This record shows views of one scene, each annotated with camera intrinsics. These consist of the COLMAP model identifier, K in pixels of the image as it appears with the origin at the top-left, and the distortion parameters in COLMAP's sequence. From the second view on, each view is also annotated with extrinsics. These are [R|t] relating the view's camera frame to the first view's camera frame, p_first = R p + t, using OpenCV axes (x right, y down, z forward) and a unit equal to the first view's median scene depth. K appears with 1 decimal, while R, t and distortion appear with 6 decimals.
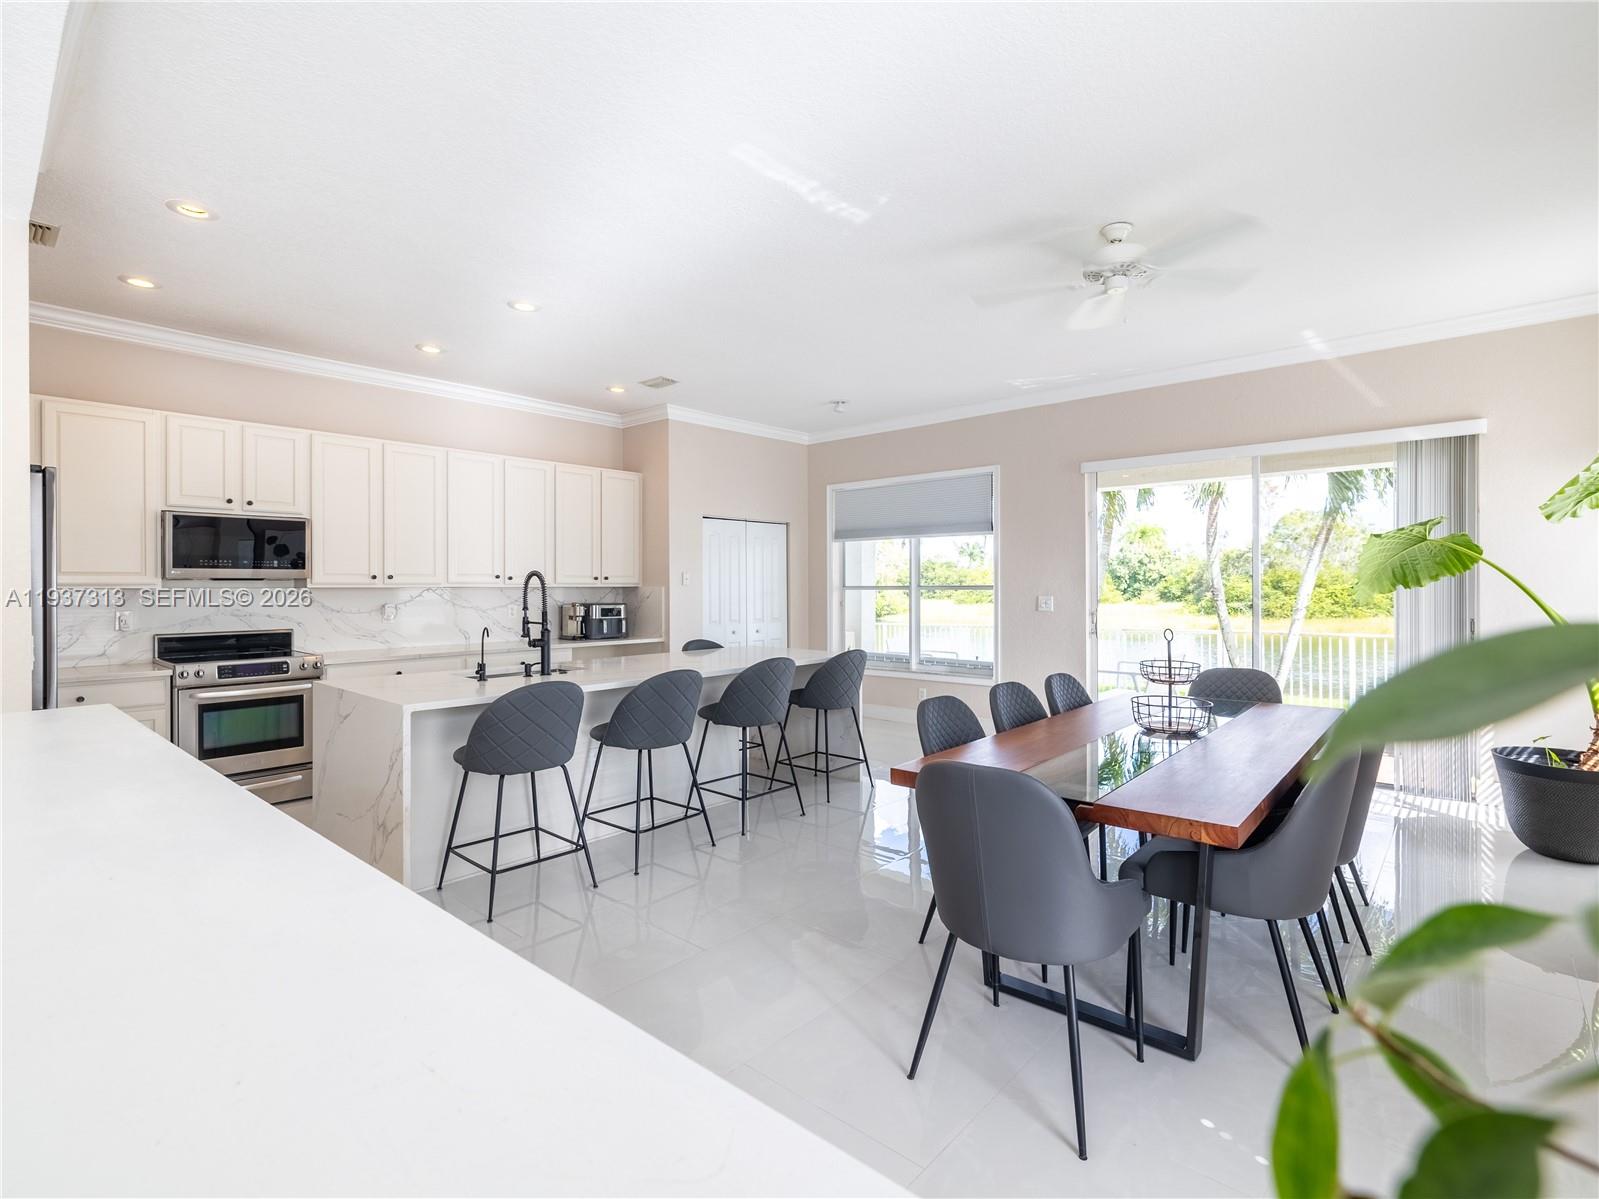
lens RADIAL K [[771.8, 0, 799.2], [0, 771.8, 593.7], [0, 0, 1]] dist [-0.002105, 0.000215]
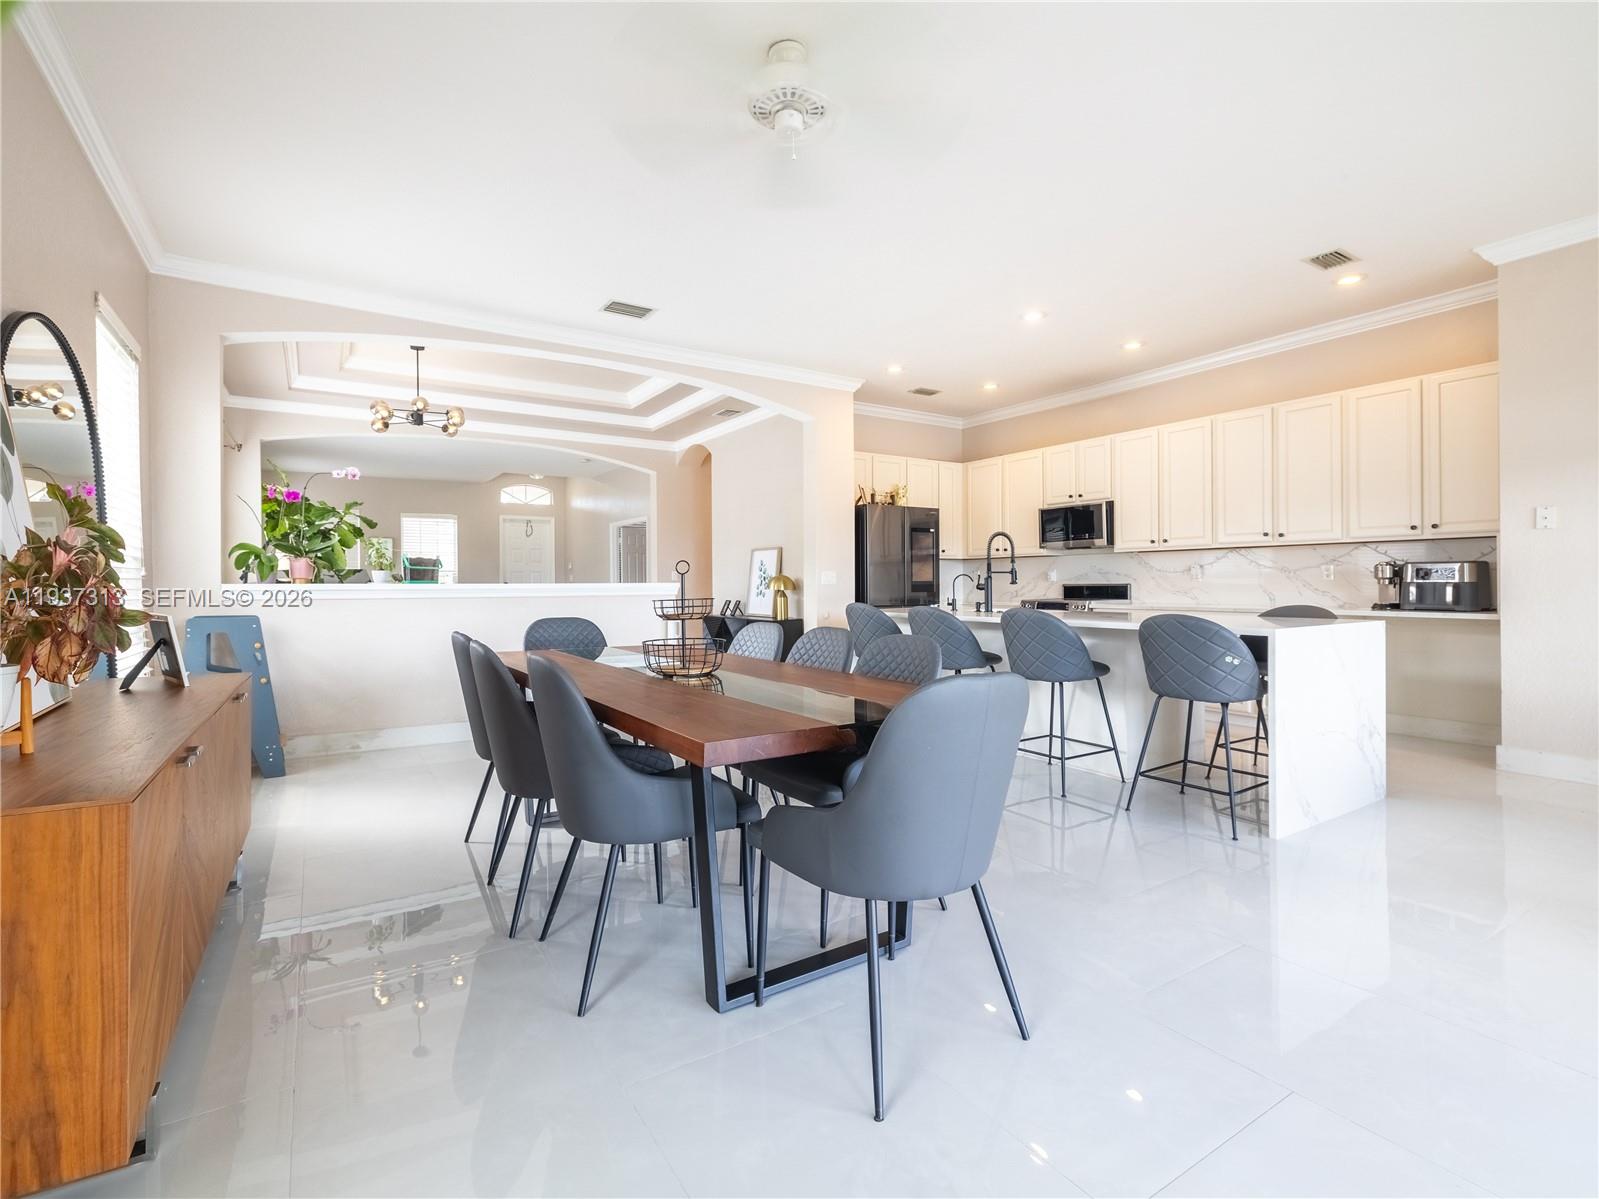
lens RADIAL K [[761.1, 0, 800.6], [0, 761.1, 588.6], [0, 0, 1]] dist [-0.002842, -0.000659]
pose [[-0.270297, 0.011289, -0.962711, 0.775647], [-0.002269, 0.999921, 0.012362, 0.040178], [0.962774, 0.005526, -0.270250, 0.820526]]
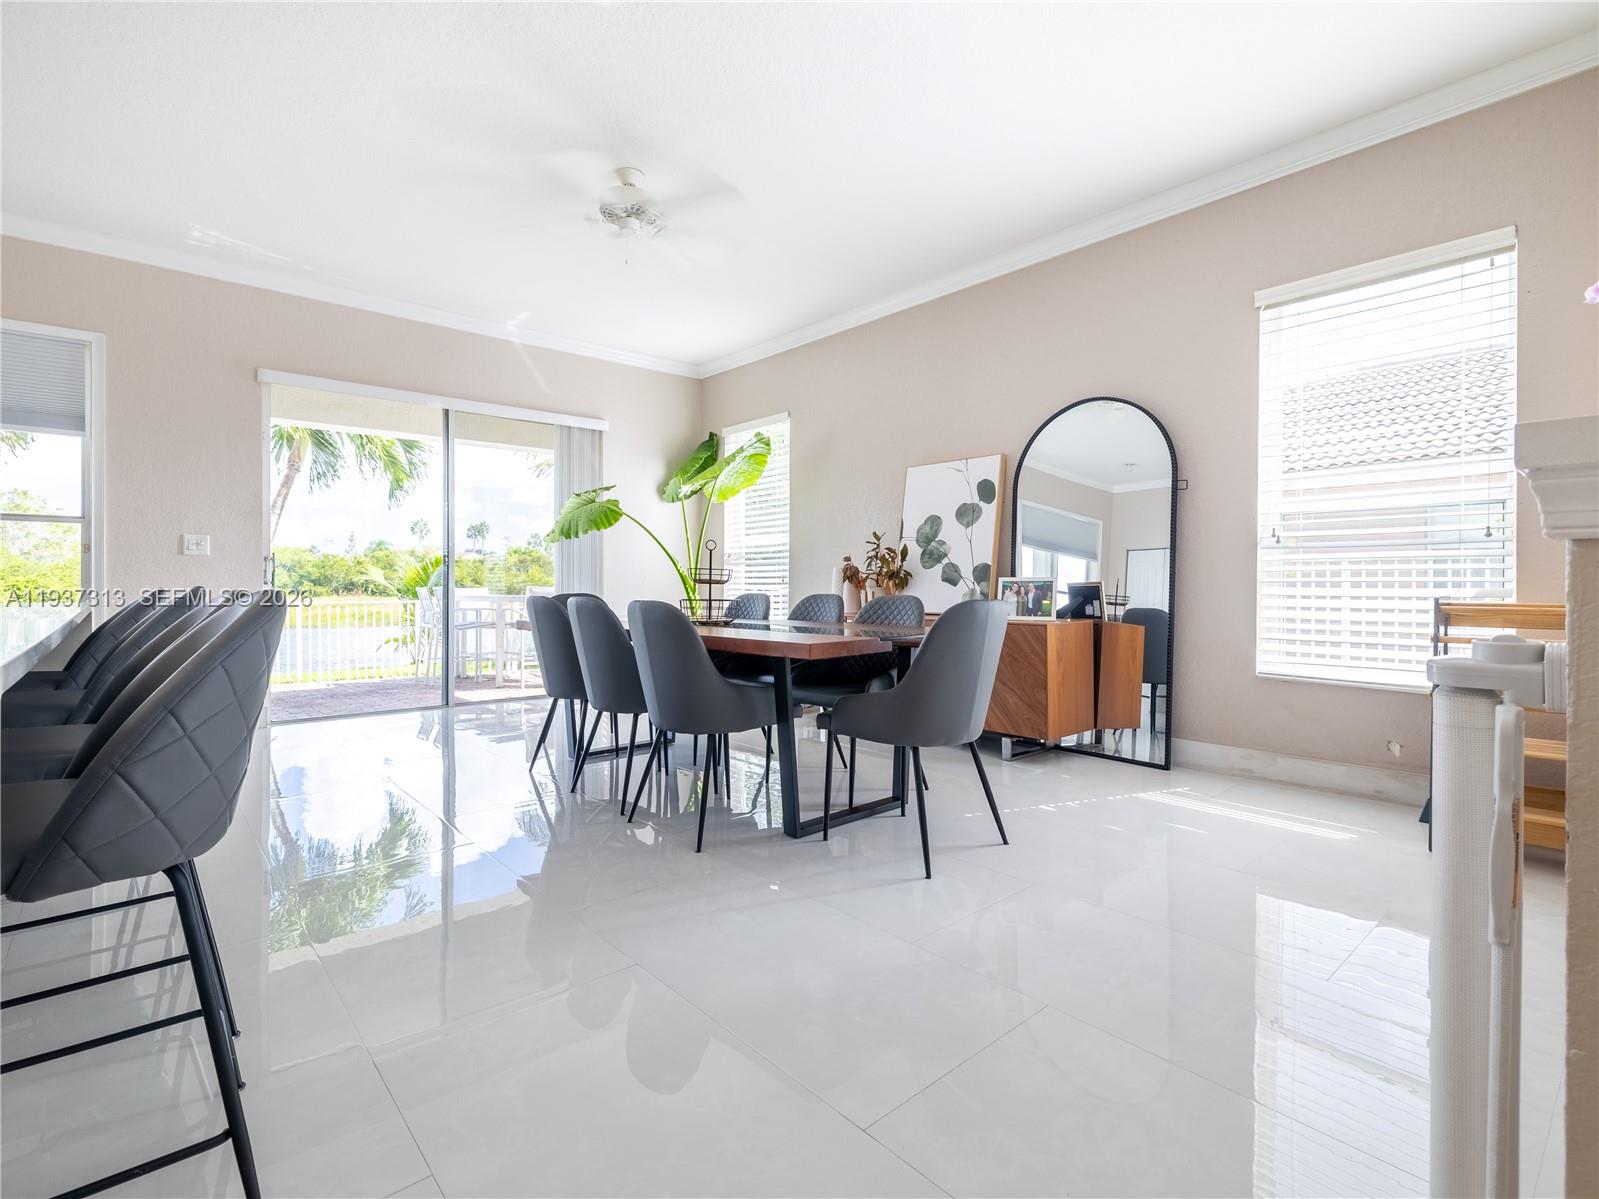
lens RADIAL K [[771.8, 0, 799.2], [0, 771.8, 593.7], [0, 0, 1]] dist [-0.002105, 0.000215]
pose [[0.124296, -0.009389, 0.992201, -0.424556], [0.006430, 0.999942, 0.008656, 0.071303], [-0.992224, 0.005304, 0.124349, 0.425196]]
